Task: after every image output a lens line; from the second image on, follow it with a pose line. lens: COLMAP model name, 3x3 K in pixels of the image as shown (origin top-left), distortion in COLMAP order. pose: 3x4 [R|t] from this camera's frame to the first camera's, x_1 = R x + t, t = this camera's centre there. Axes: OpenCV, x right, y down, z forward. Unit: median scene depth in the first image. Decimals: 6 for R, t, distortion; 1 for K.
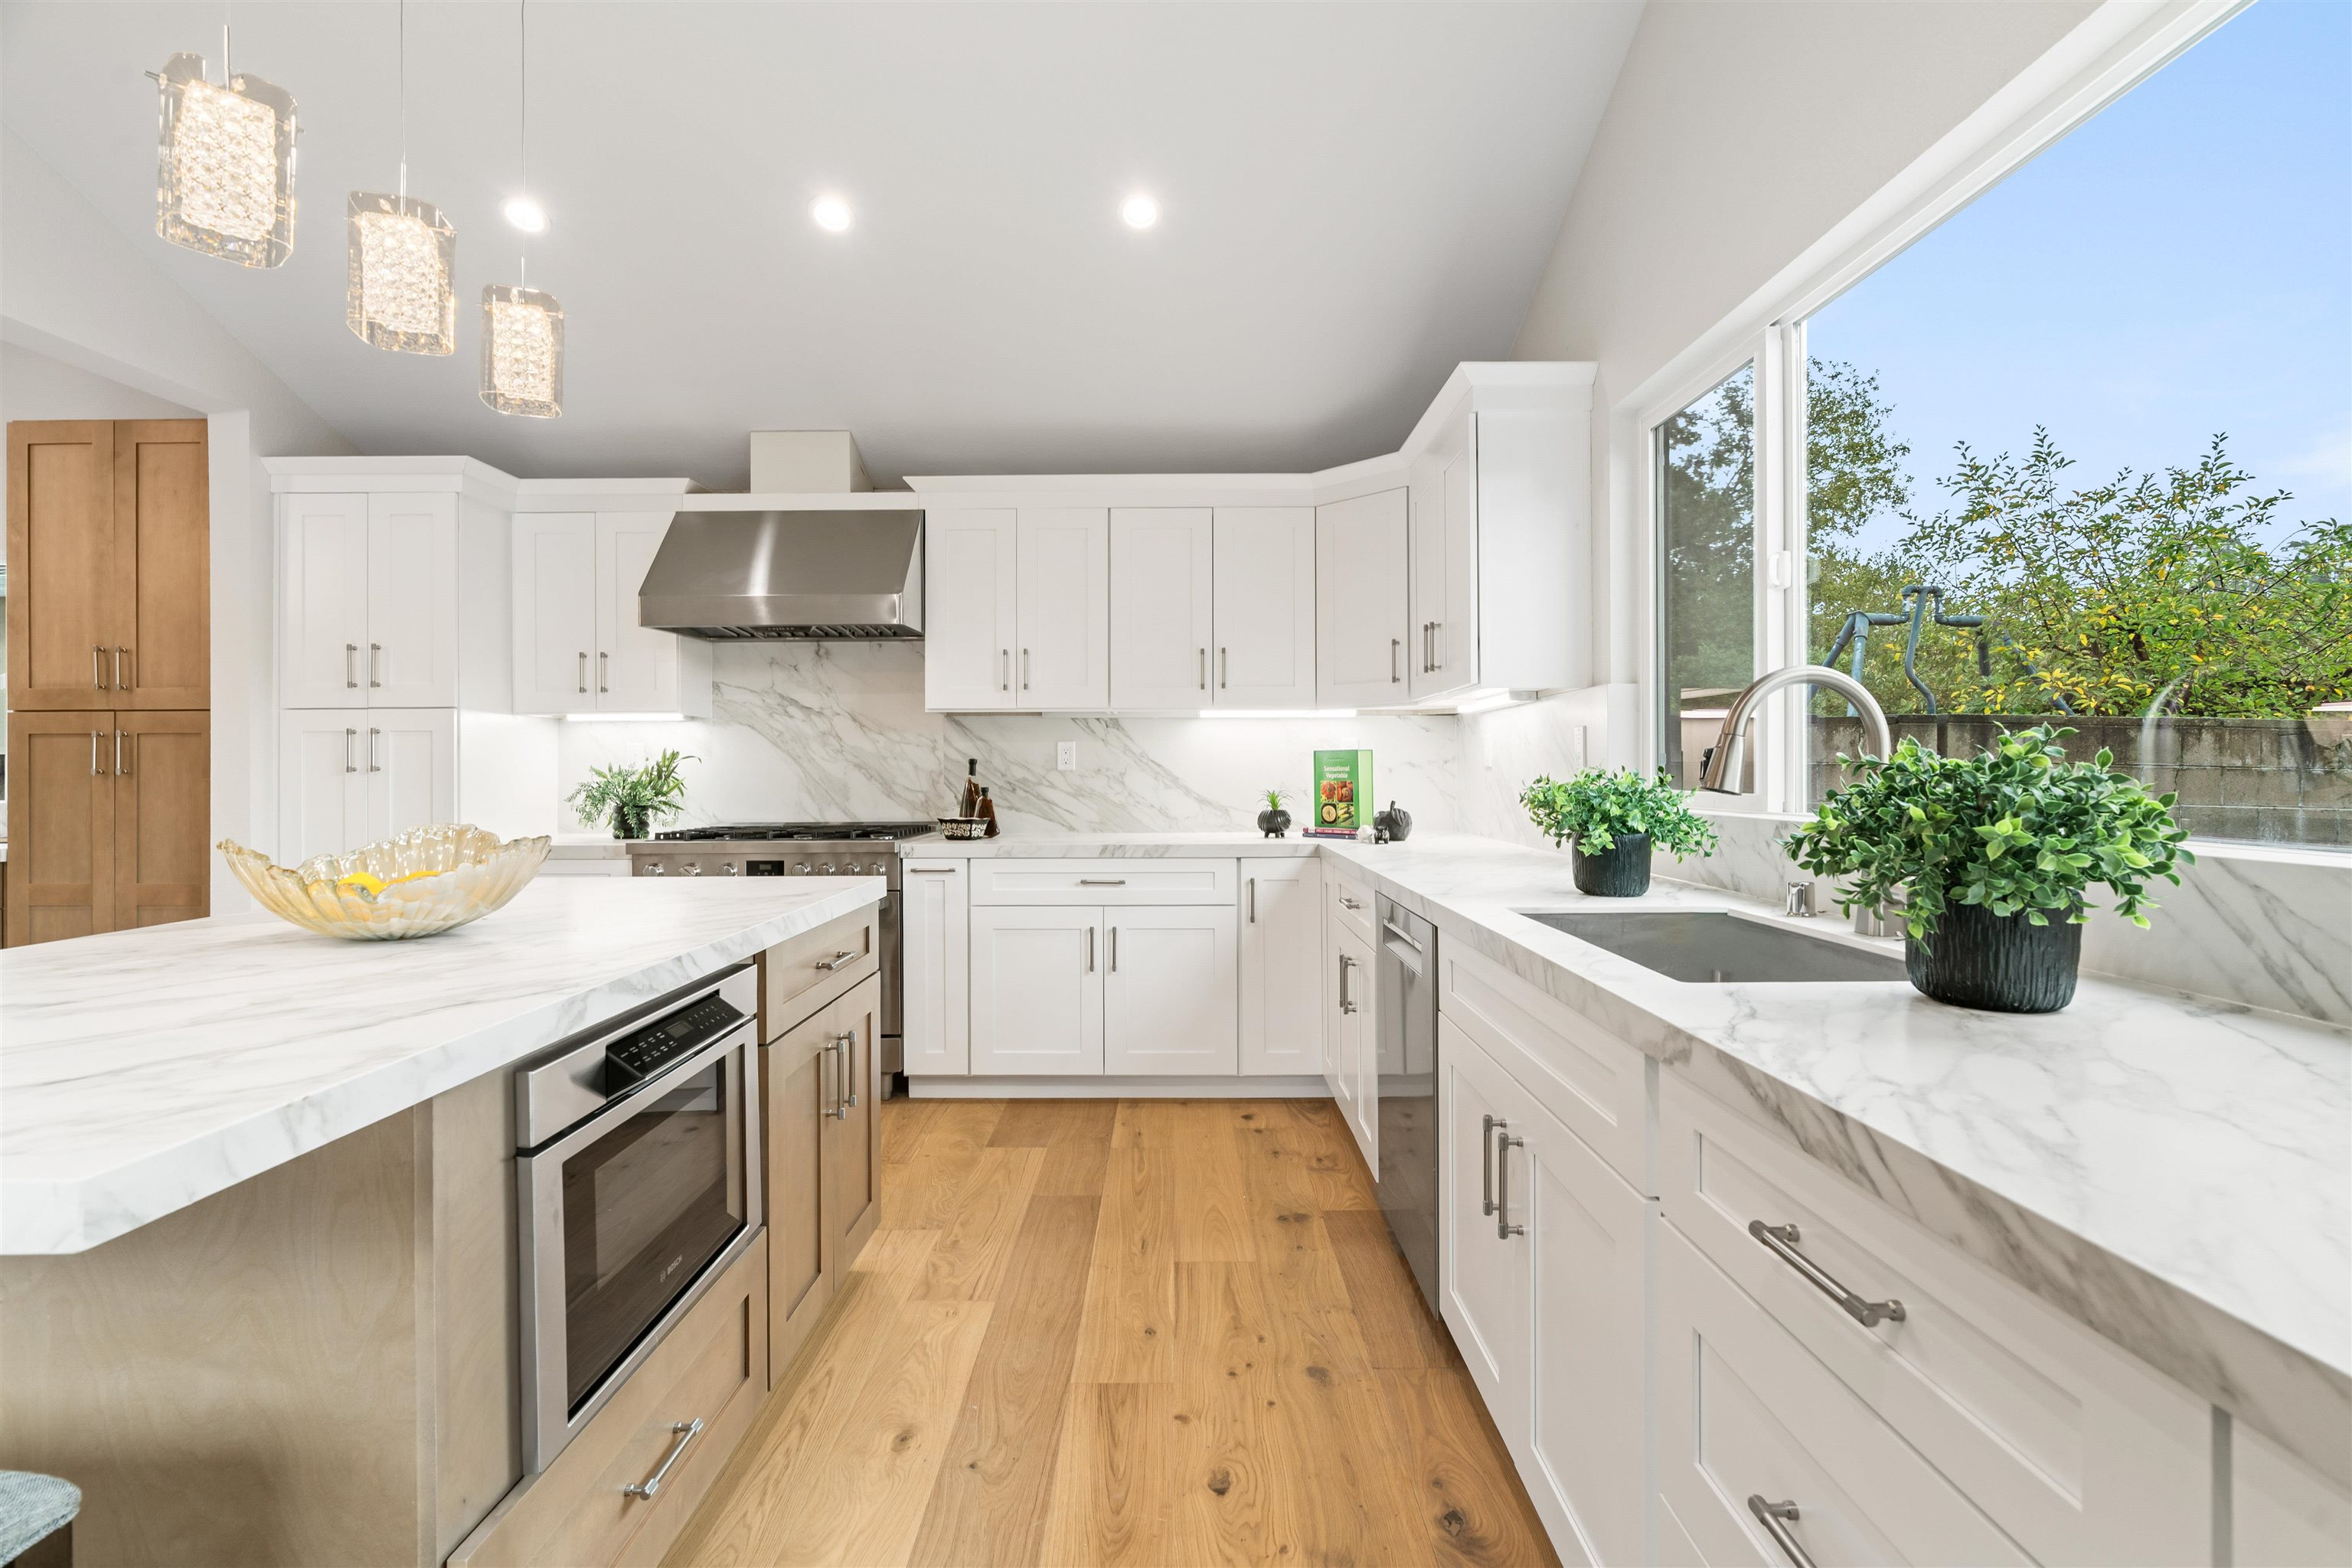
lens RADIAL K [[1084.8, 0, 1171.0], [0, 1084.8, 767.3], [0, 0, 1]] dist [-0.000505, 0.000015]
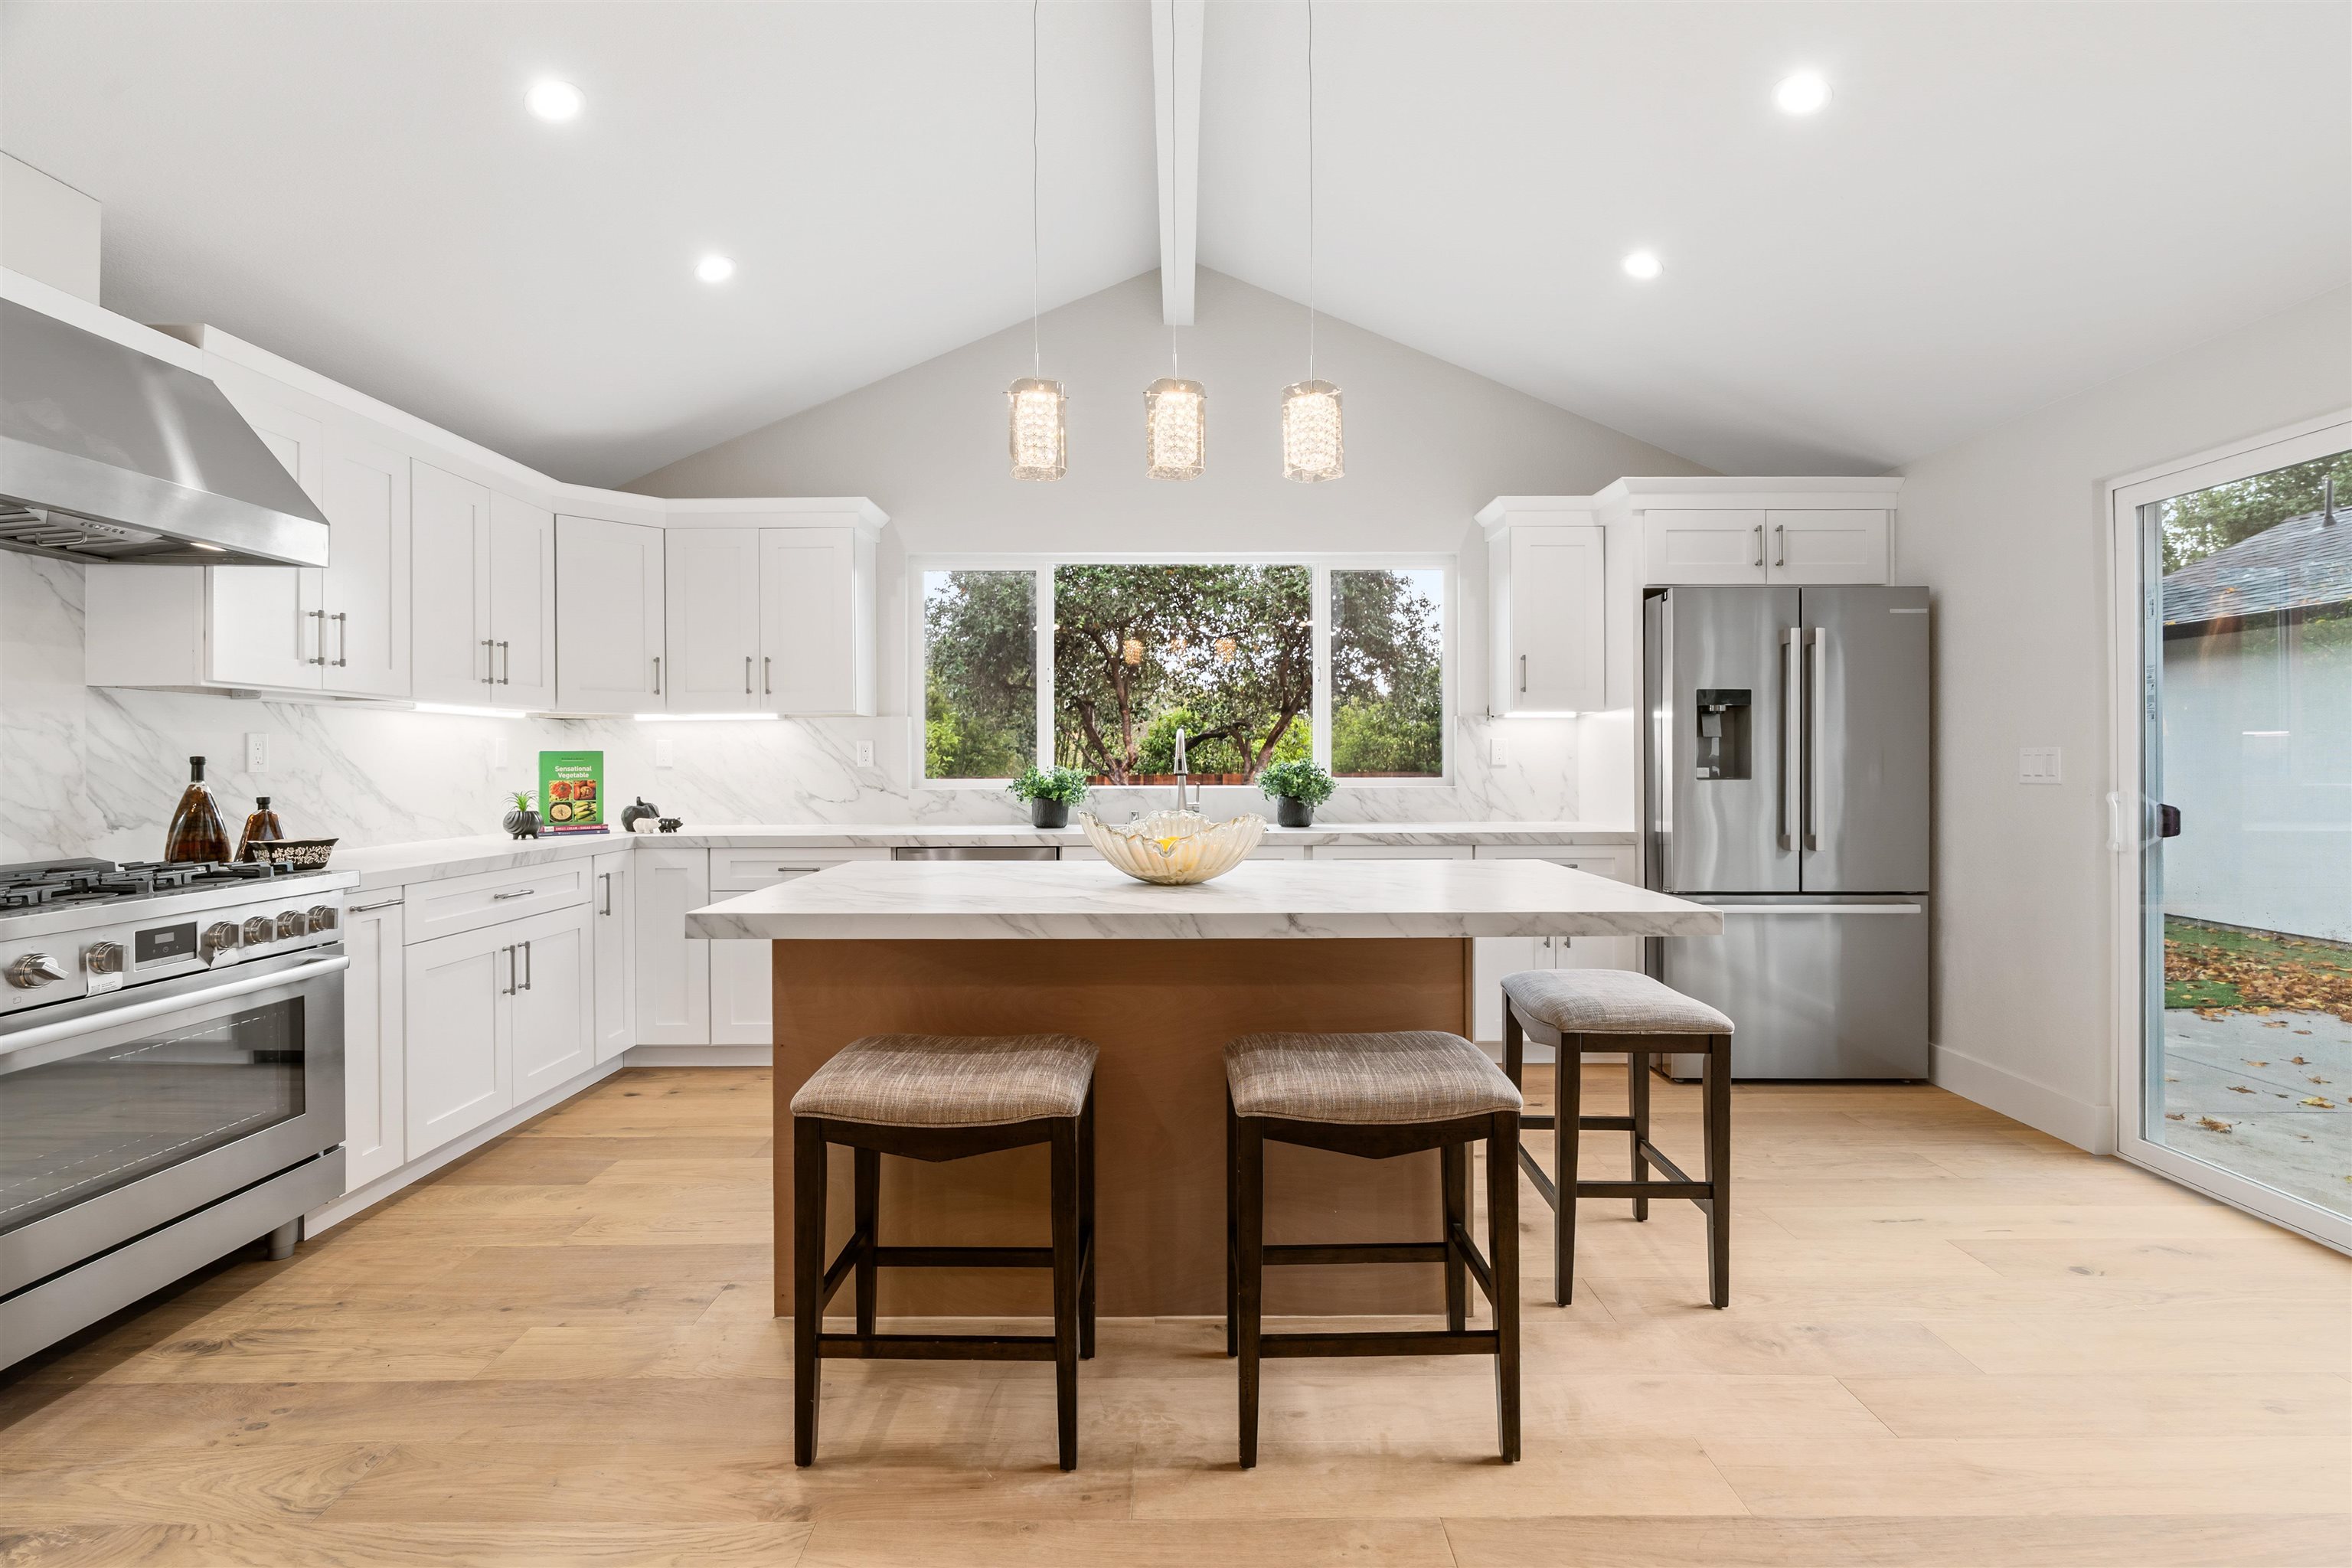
lens RADIAL K [[1077.8, 0, 1175.7], [0, 1077.8, 761.5], [0, 0, 1]] dist [-0.001185, -0.000092]
pose [[-0.002733, 0.003562, 0.999990, -0.965166], [0.003313, 0.999988, -0.003553, -0.000148], [-0.999991, 0.003303, -0.002744, 0.451039]]
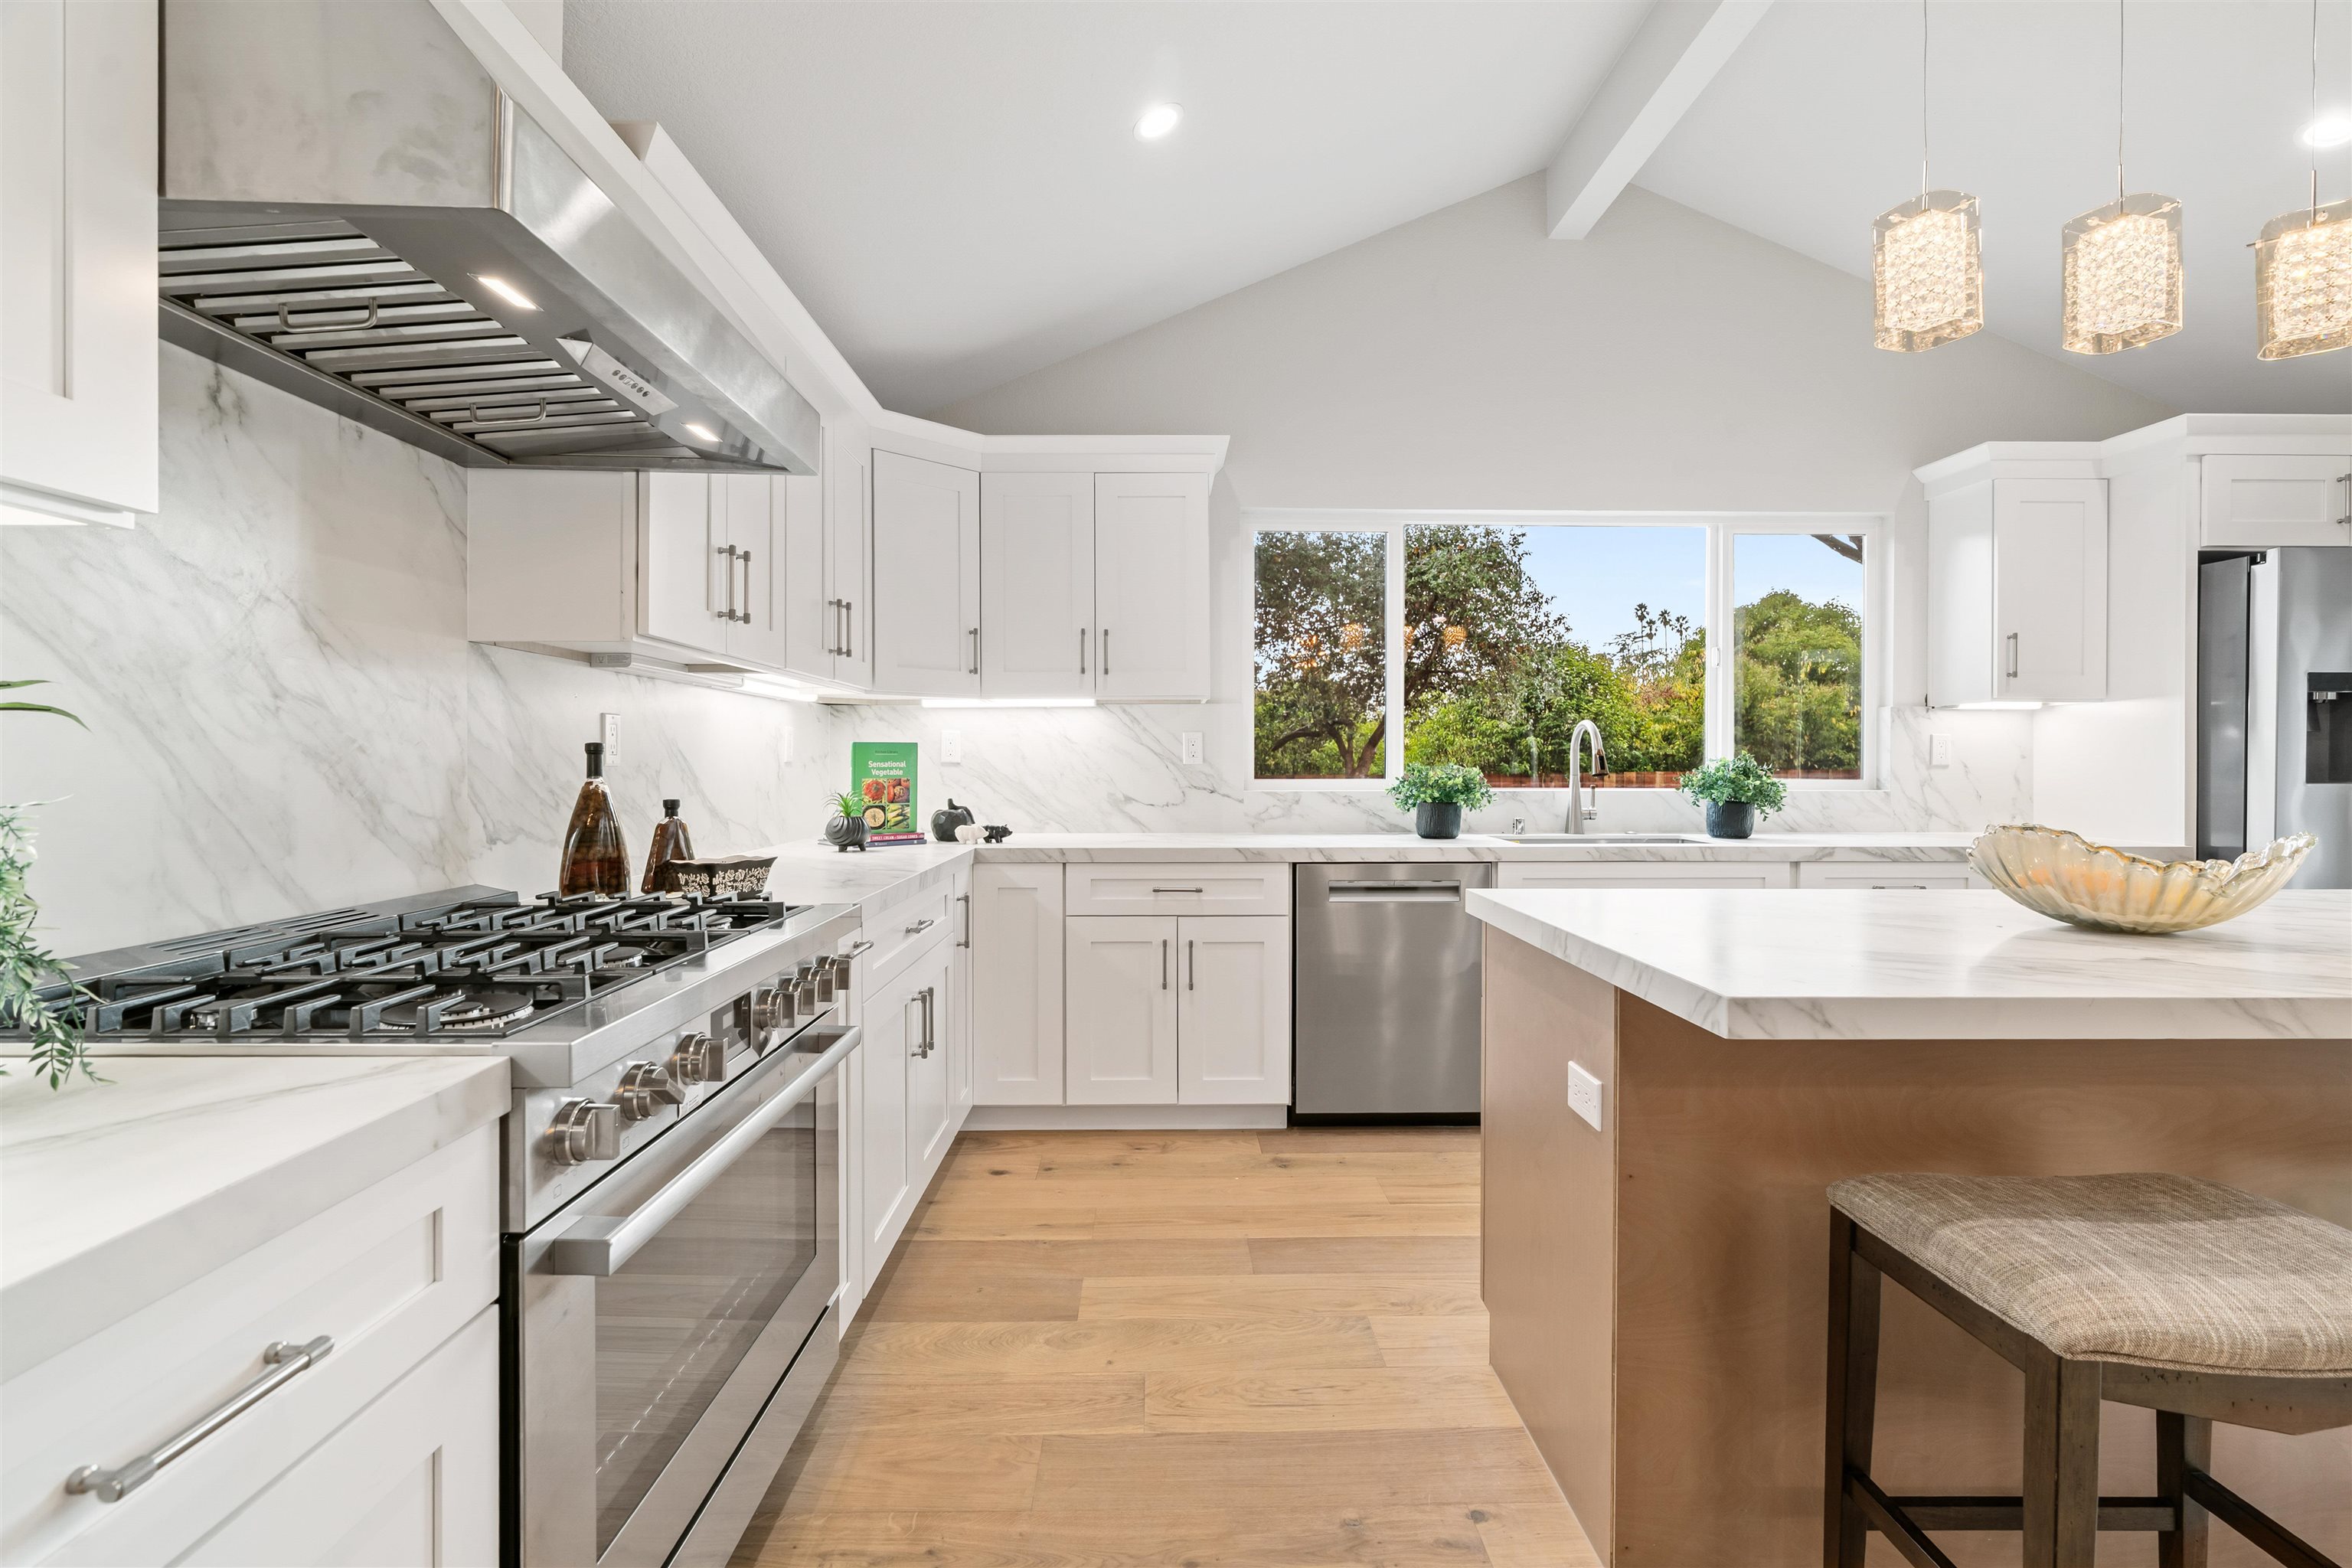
lens RADIAL K [[1084.8, 0, 1171.0], [0, 1084.8, 767.3], [0, 0, 1]] dist [-0.000505, 0.000015]
pose [[-0.017414, -0.000642, 0.999848, -0.761244], [-0.001130, 0.999999, 0.000623, 0.003090], [-0.999848, -0.001119, -0.017415, 0.853490]]
